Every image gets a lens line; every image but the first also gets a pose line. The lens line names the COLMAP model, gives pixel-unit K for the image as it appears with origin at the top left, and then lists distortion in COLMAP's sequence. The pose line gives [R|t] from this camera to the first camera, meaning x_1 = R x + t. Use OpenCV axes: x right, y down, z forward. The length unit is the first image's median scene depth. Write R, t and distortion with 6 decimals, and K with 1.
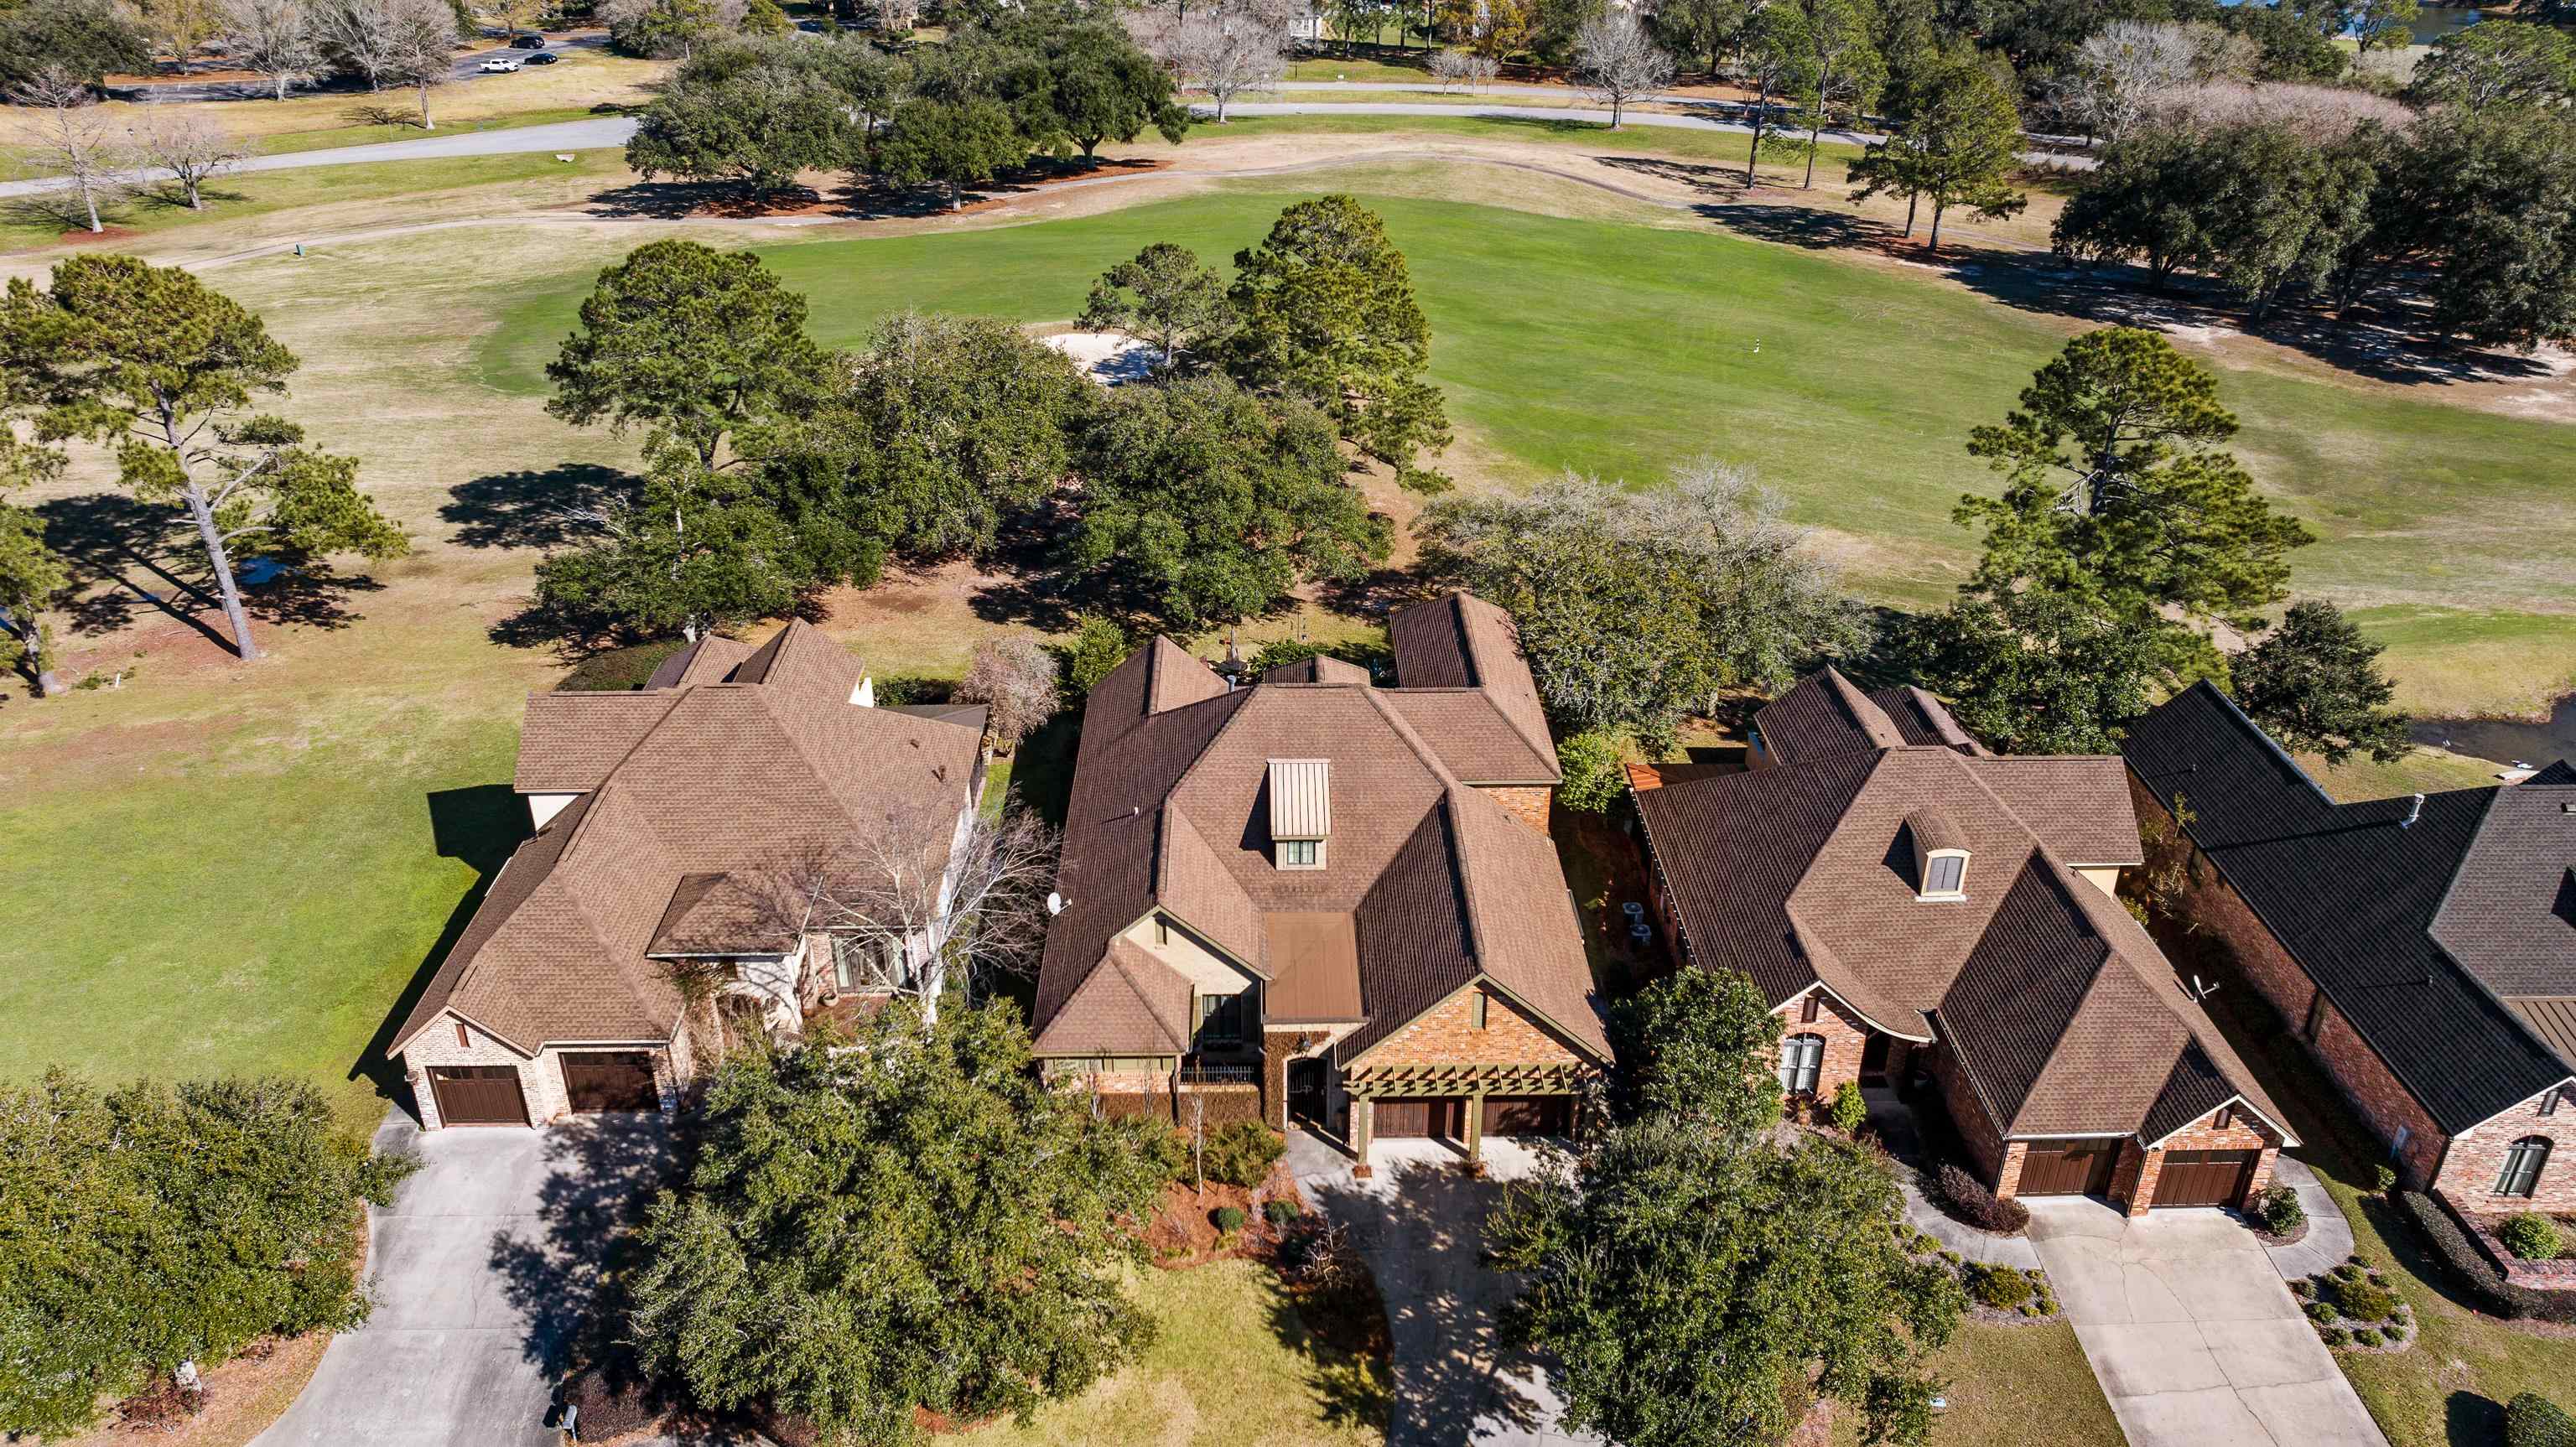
lens RADIAL K [[1807.9, 0, 1300.5], [0, 1807.9, 711.0], [0, 0, 1]] dist [-0.046063, 0.054014]
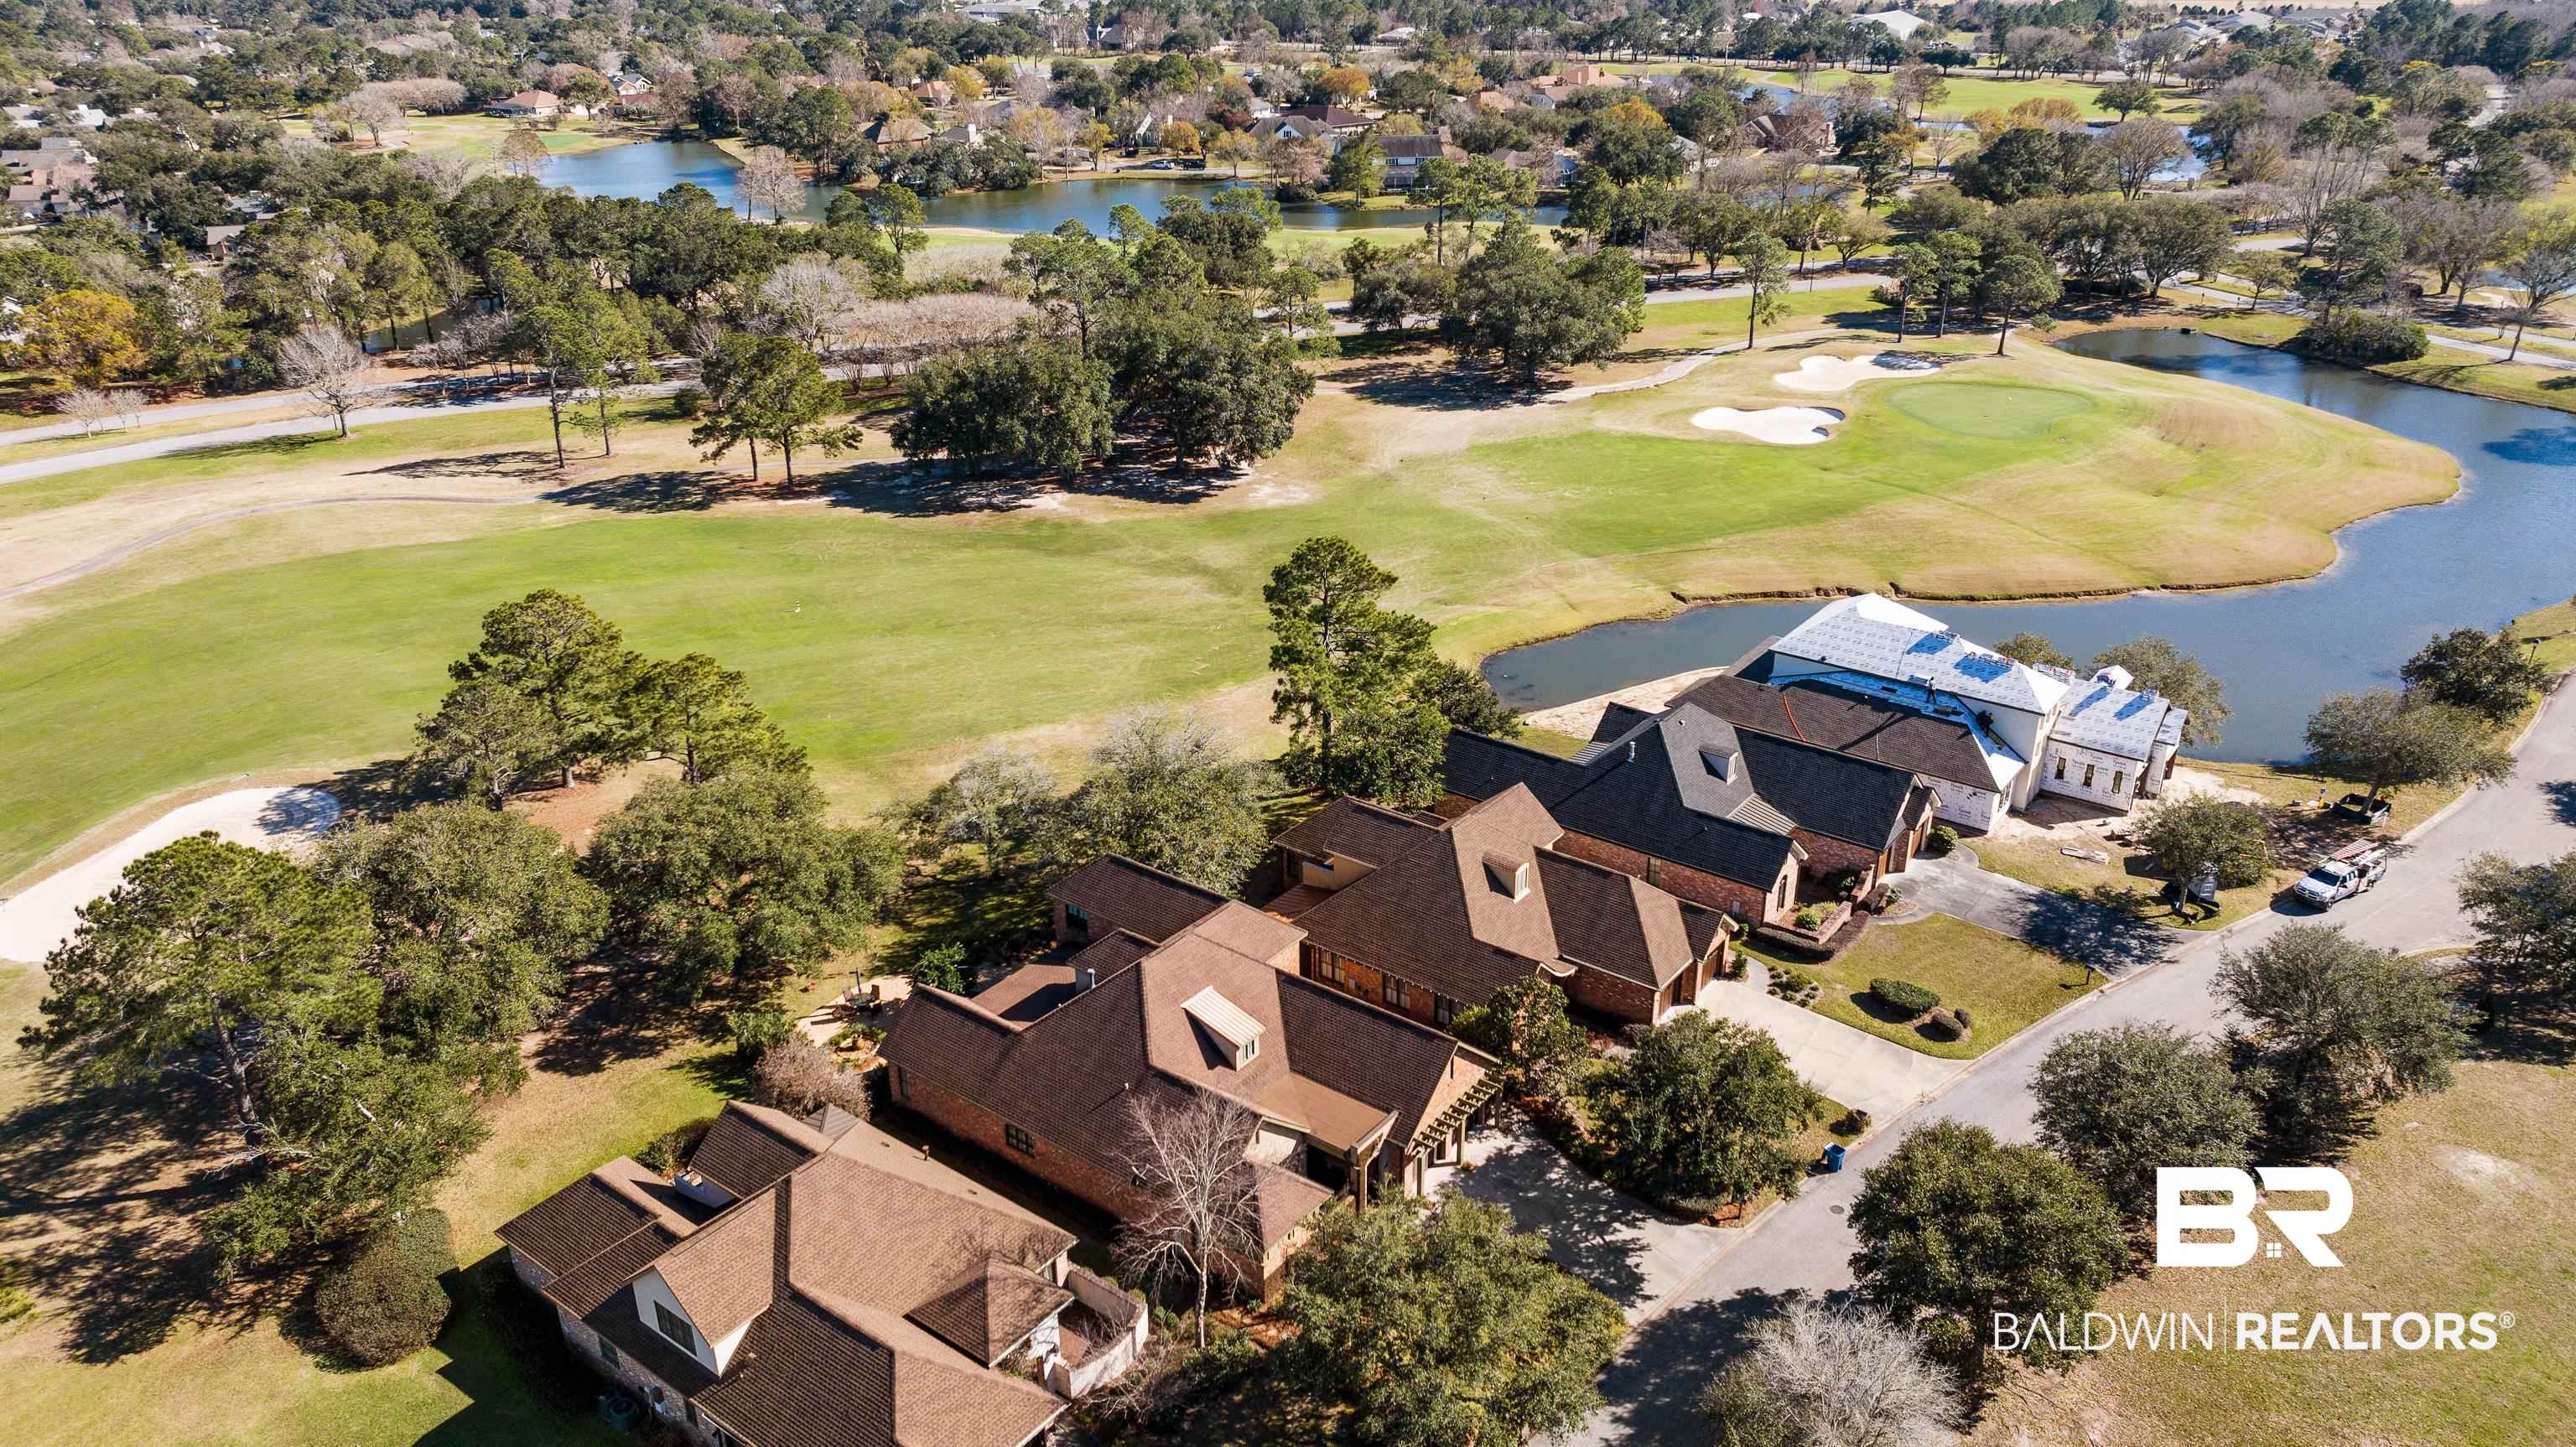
lens RADIAL K [[1807.9, 0, 1297.6], [0, 1807.9, 723.0], [0, 0, 1]] dist [-0.046063, 0.054014]
pose [[0.617239, -0.327188, 0.715517, -0.892297], [0.372745, 0.922499, 0.100288, -0.281453], [-0.692876, 0.204803, 0.691360, -0.045133]]
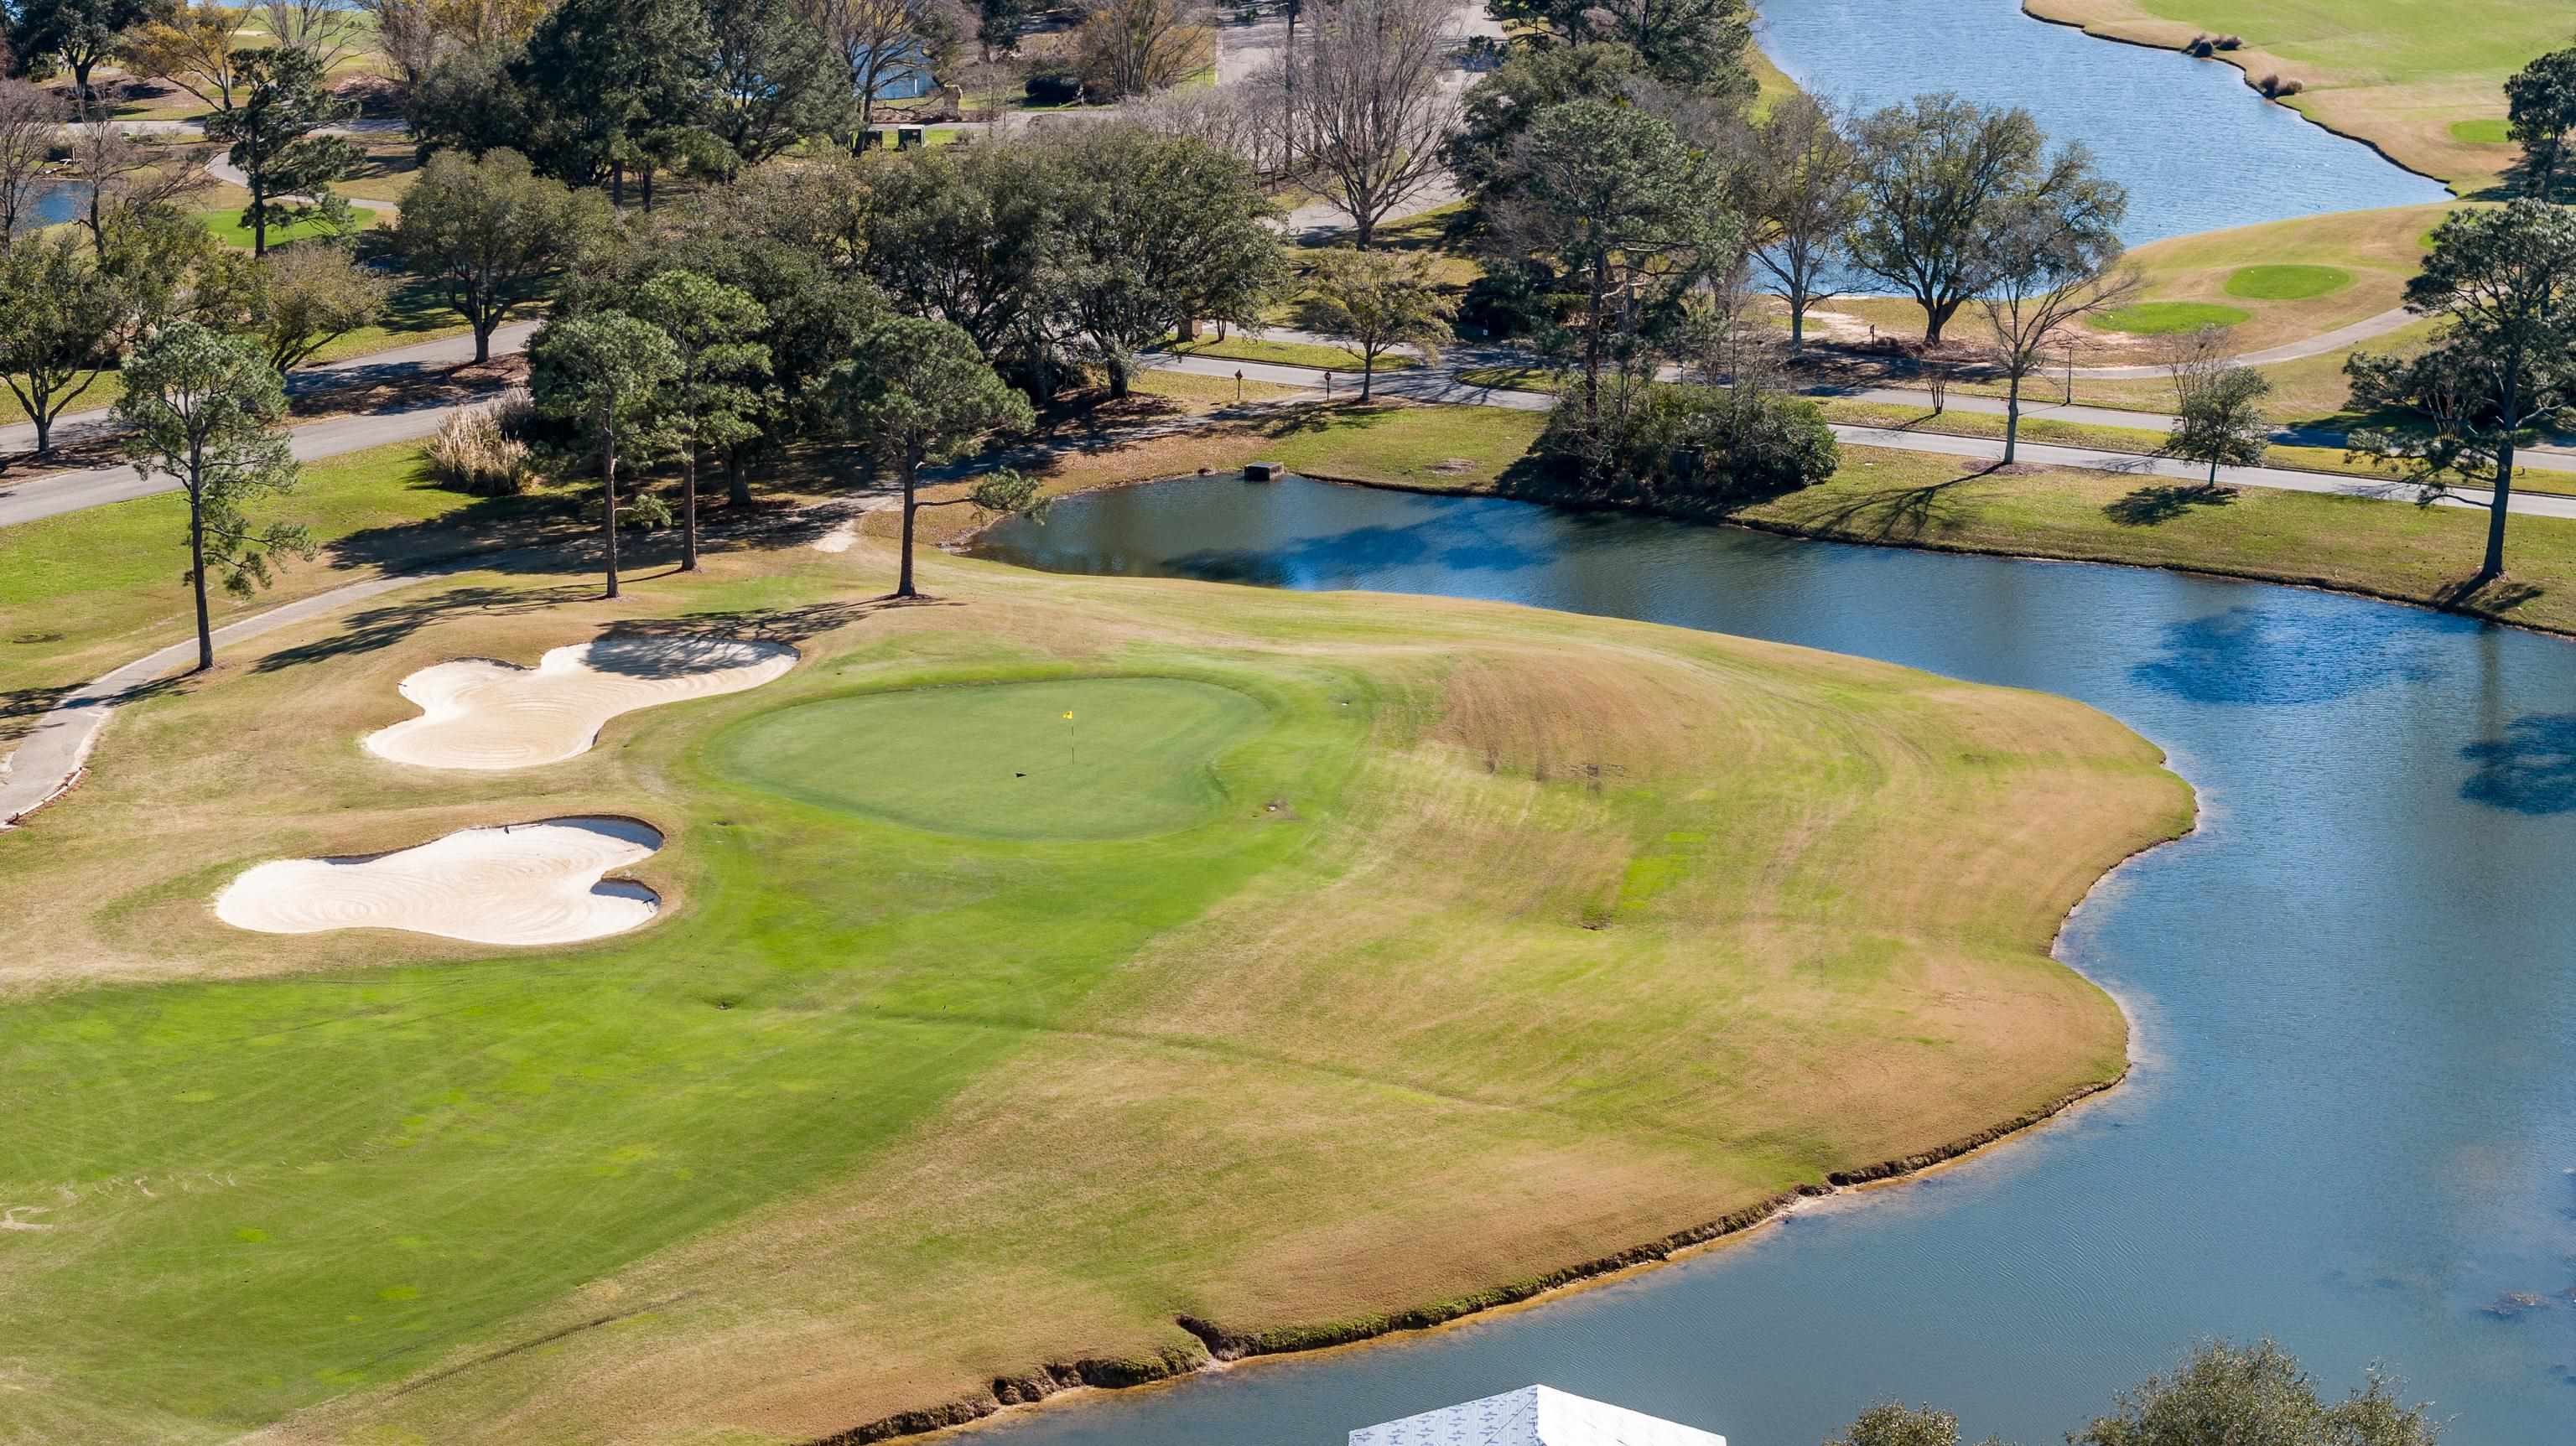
lens RADIAL K [[5171.0, 0, 1291.6], [0, 5171.0, 727.5], [0, 0, 1]] dist [-0.142917, 0.000000]
pose [[0.059950, -0.236921, 0.969678, -0.693361], [0.463810, 0.866805, 0.183111, -0.554913], [-0.883904, 0.438769, 0.161851, 0.586608]]
